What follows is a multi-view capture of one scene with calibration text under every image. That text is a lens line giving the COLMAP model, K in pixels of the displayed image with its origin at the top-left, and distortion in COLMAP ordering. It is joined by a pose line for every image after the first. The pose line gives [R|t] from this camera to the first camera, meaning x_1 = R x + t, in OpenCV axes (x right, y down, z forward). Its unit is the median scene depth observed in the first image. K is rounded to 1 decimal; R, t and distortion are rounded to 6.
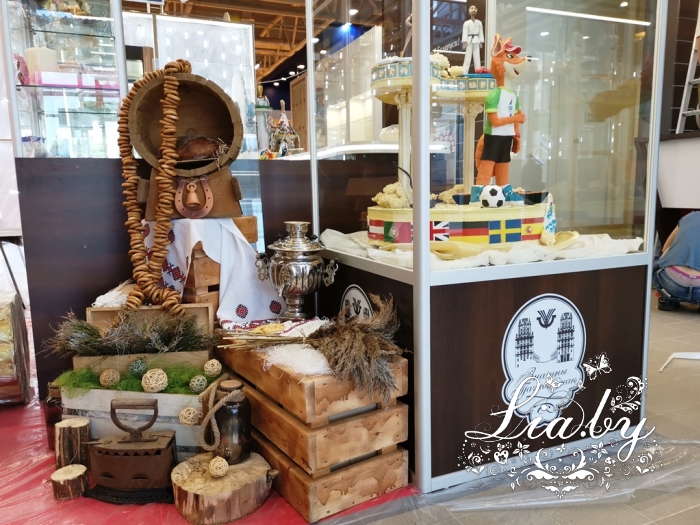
lens RADIAL K [[546.9, 0, 350.0], [0, 546.9, 262.5], [0, 0, 1]] dist [0.086524, -0.104586]
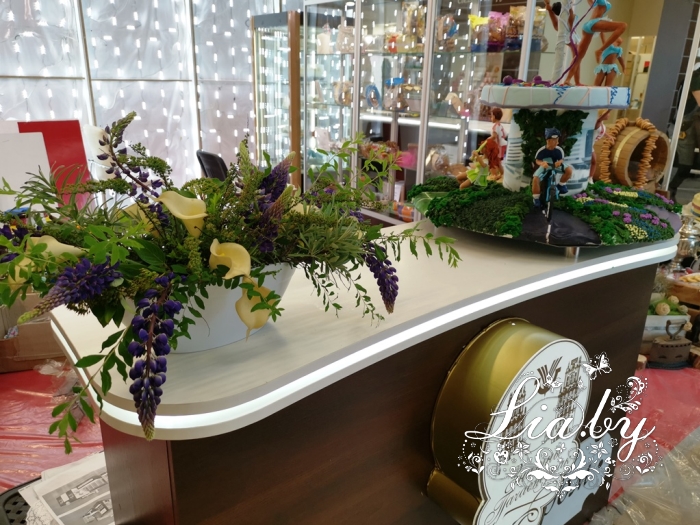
lens RADIAL K [[546.9, 0, 350.0], [0, 546.9, 262.5], [0, 0, 1]] dist [0.086524, -0.104586]
pose [[0.967582, -0.040712, 0.249255, -1.652502], [-0.008604, 0.981035, 0.193638, -0.270391], [-0.252411, -0.189505, 0.948882, -0.450939]]
